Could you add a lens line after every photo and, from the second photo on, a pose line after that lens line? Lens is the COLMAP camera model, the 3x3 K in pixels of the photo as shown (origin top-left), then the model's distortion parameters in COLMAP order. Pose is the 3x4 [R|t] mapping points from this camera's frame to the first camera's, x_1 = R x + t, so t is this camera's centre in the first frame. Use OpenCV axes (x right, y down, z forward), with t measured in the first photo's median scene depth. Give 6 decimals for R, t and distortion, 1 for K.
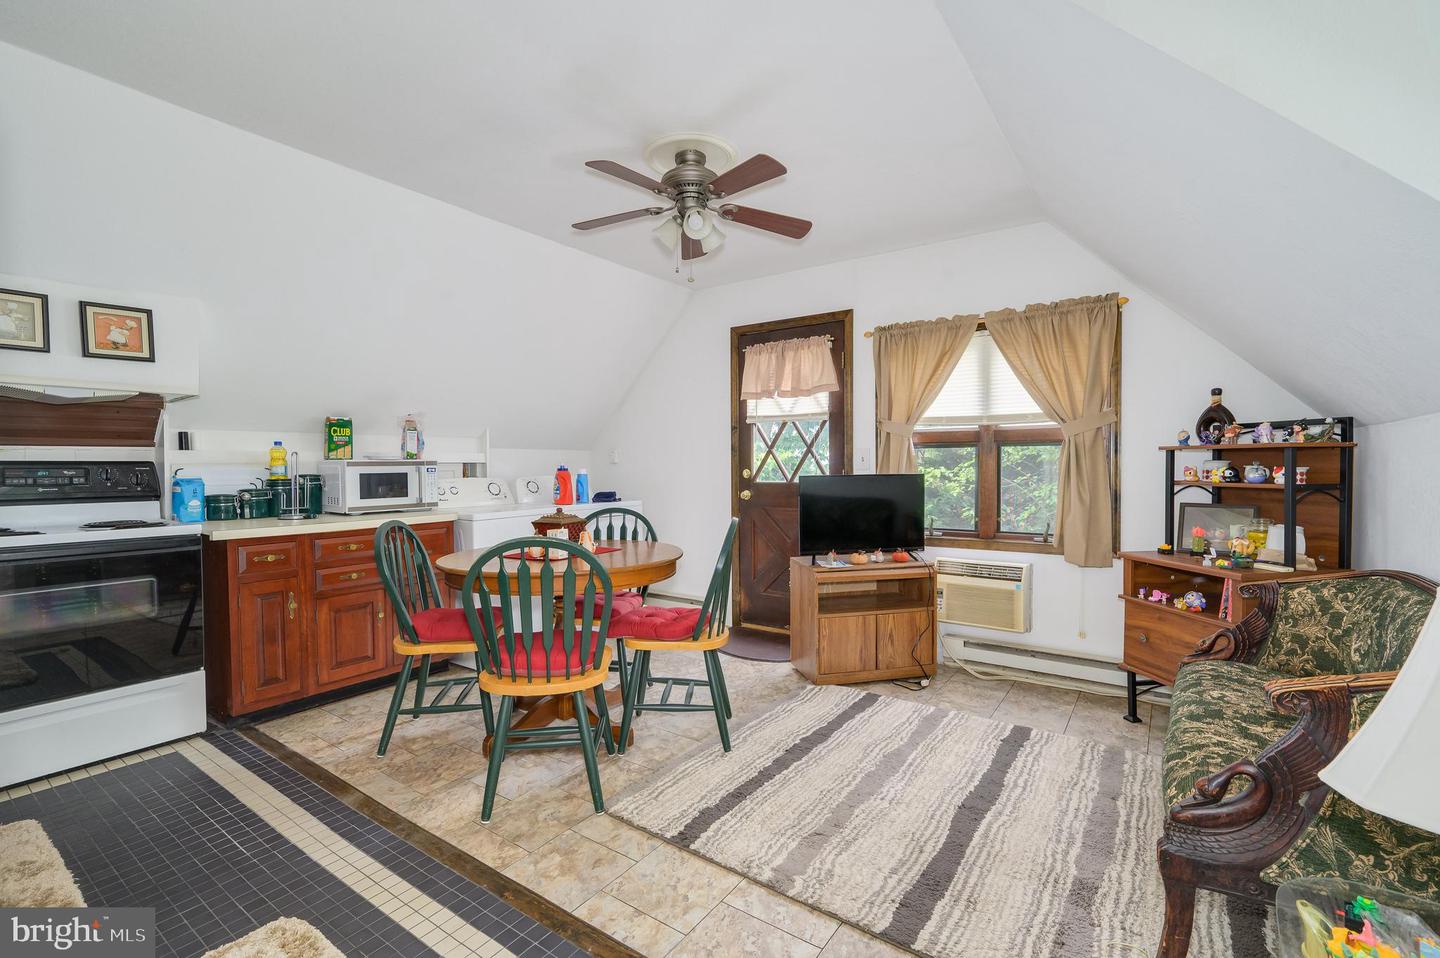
lens RADIAL K [[644.3, 0, 725.3], [0, 644.3, 484.8], [0, 0, 1]] dist [0.000060, -0.000017]
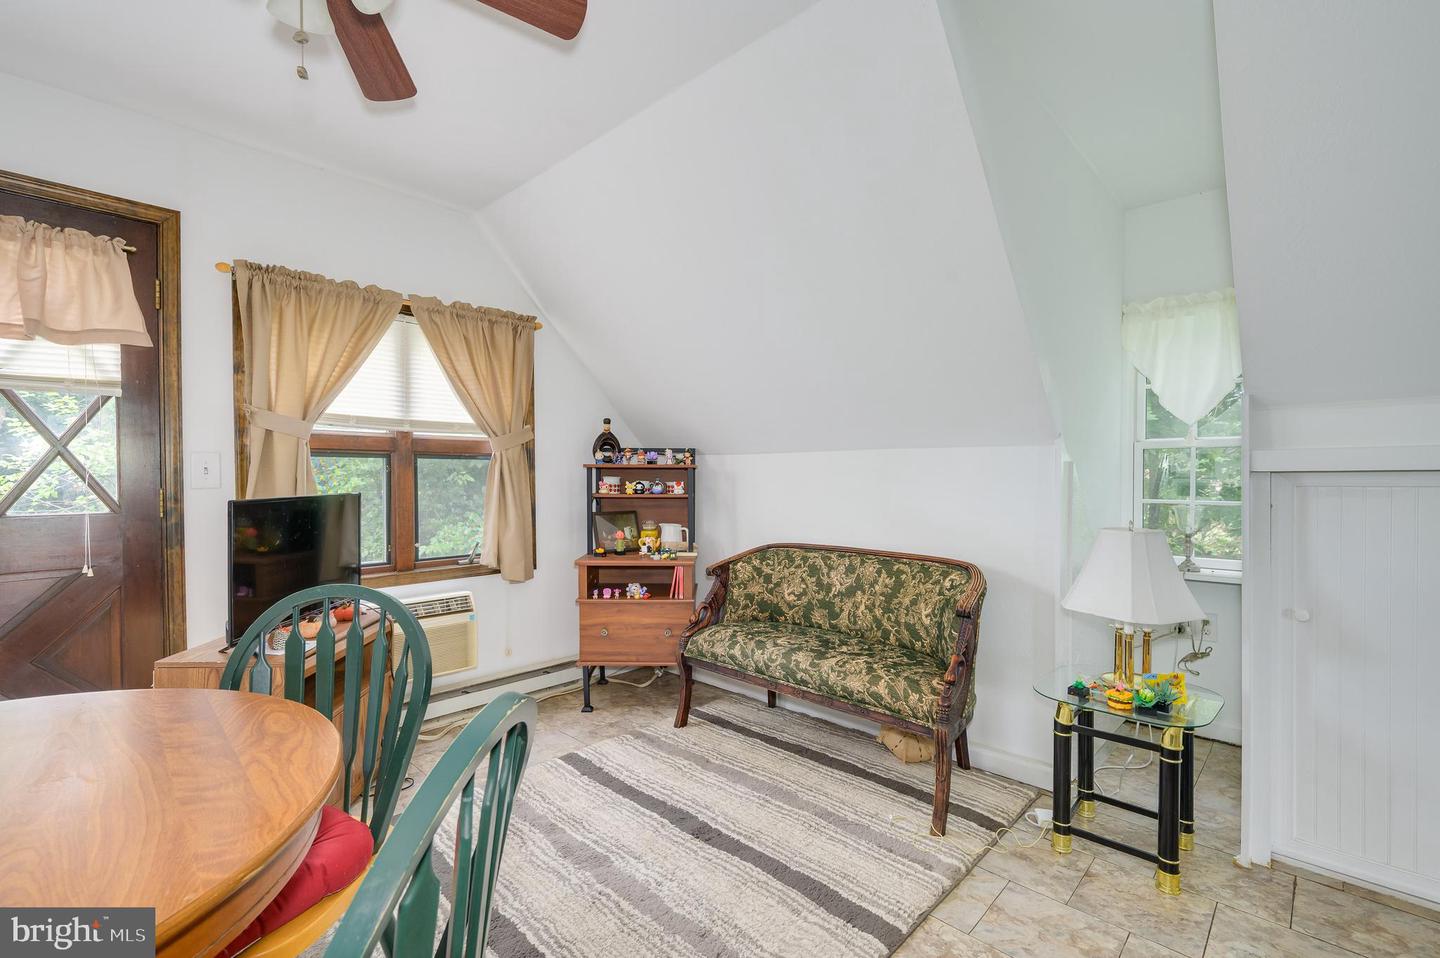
lens RADIAL K [[644.3, 0, 725.3], [0, 644.3, 484.8], [0, 0, 1]] dist [0.000060, -0.000017]
pose [[0.137863, -0.008644, 0.990414, -0.376822], [0.029184, 0.999563, 0.004662, -0.018319], [-0.990021, 0.028262, 0.138055, 0.527948]]
